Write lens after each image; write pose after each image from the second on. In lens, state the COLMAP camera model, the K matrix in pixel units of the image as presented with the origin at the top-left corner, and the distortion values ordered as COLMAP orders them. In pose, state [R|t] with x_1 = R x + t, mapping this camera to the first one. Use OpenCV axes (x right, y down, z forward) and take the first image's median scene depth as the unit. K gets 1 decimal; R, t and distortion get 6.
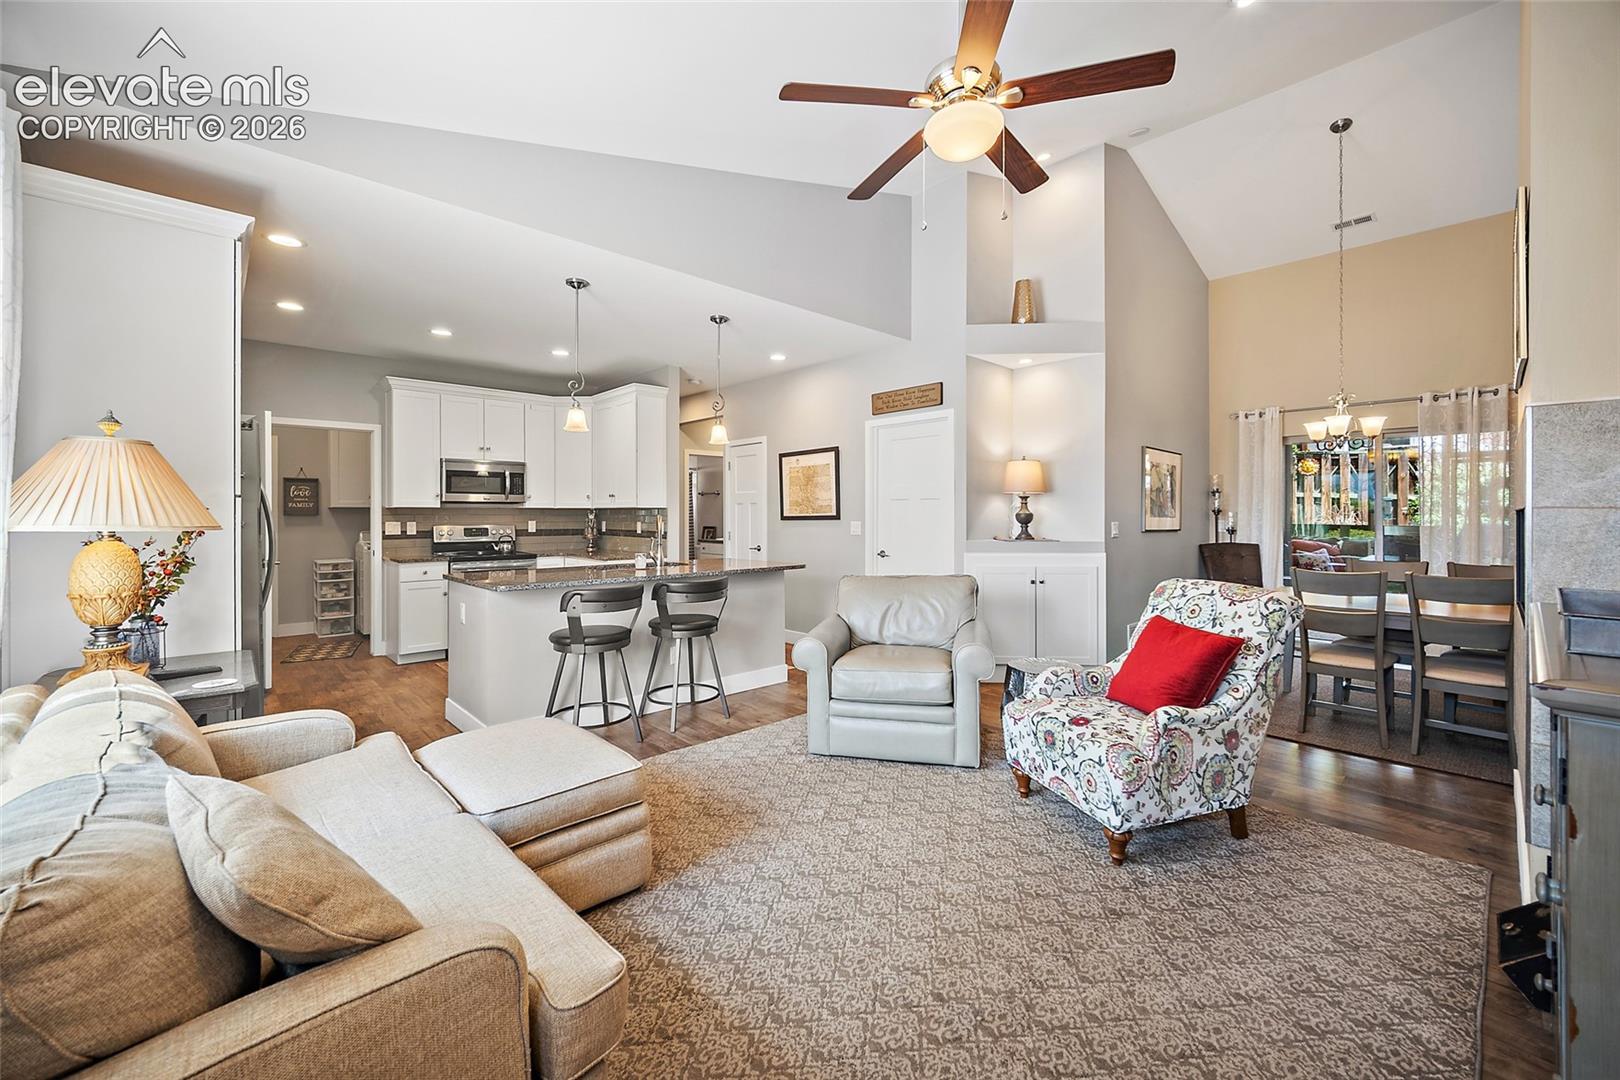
lens RADIAL K [[639.9, 0, 804.9], [0, 639.9, 520.1], [0, 0, 1]] dist [-0.001827, -0.000834]
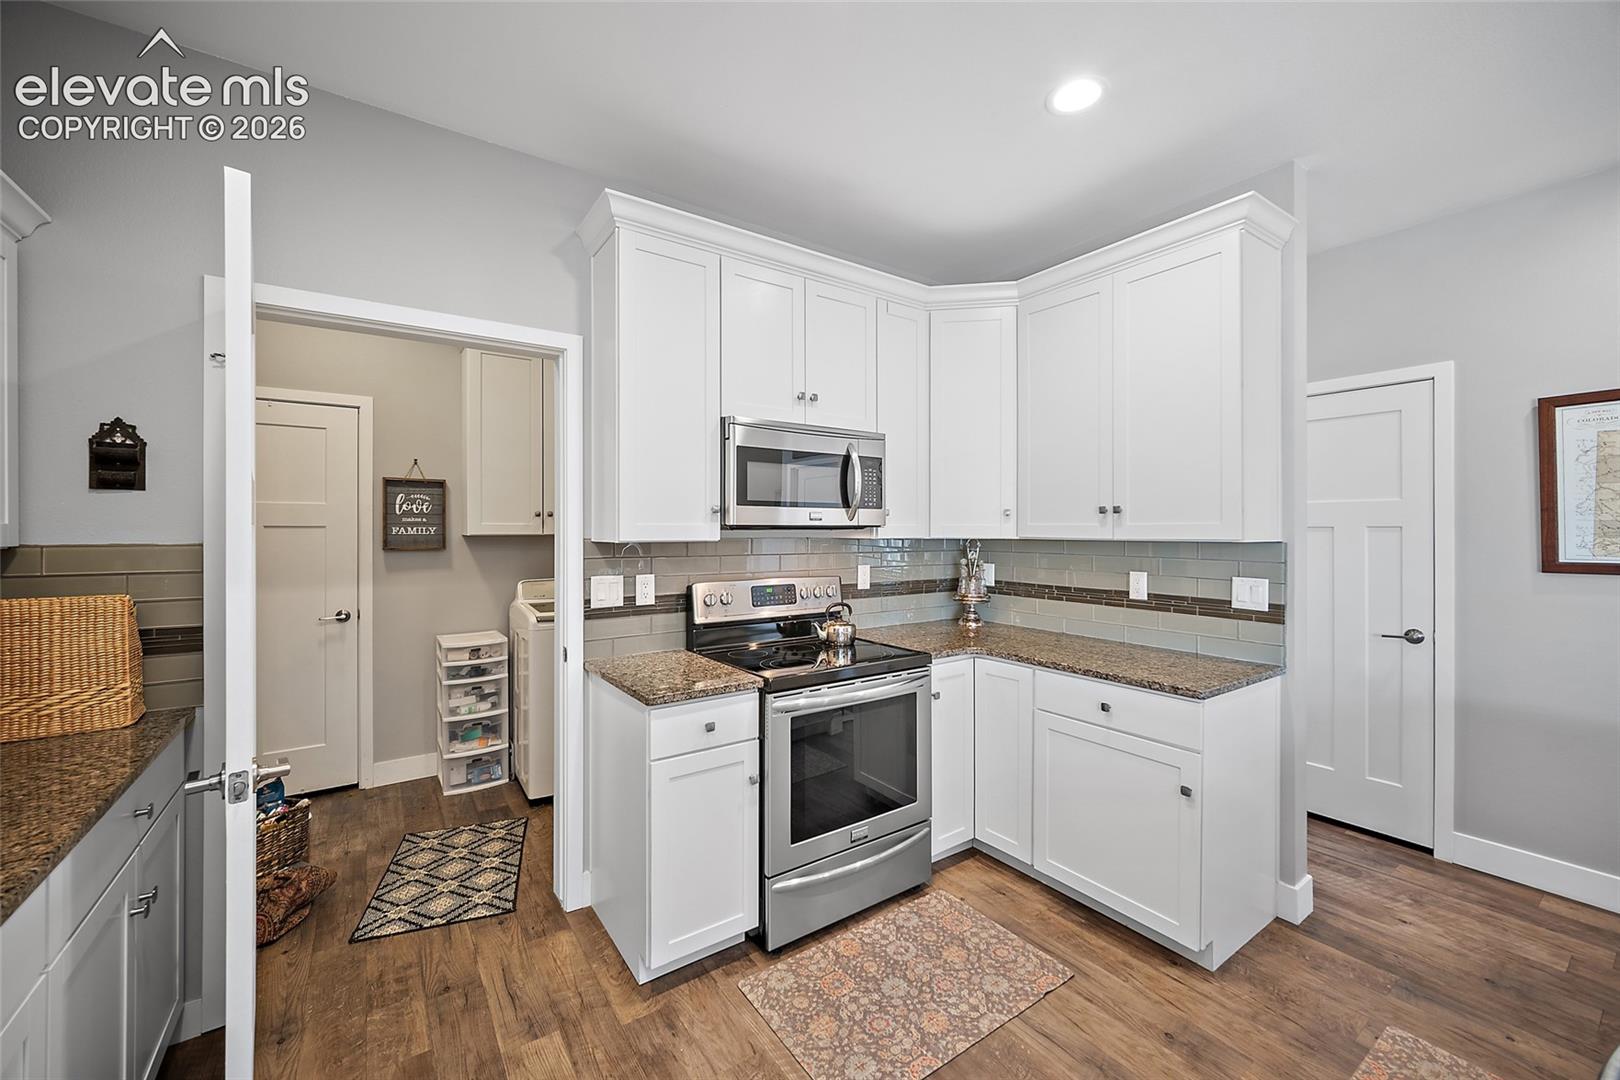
lens RADIAL K [[639.9, 0, 818.9], [0, 639.9, 534.3], [0, 0, 1]] dist [-0.001827, -0.000834]
pose [[0.991154, 0.000932, -0.132712, -0.427952], [-0.001447, 0.999992, -0.003780, -0.020617], [0.132707, 0.003939, 0.991147, 0.574360]]
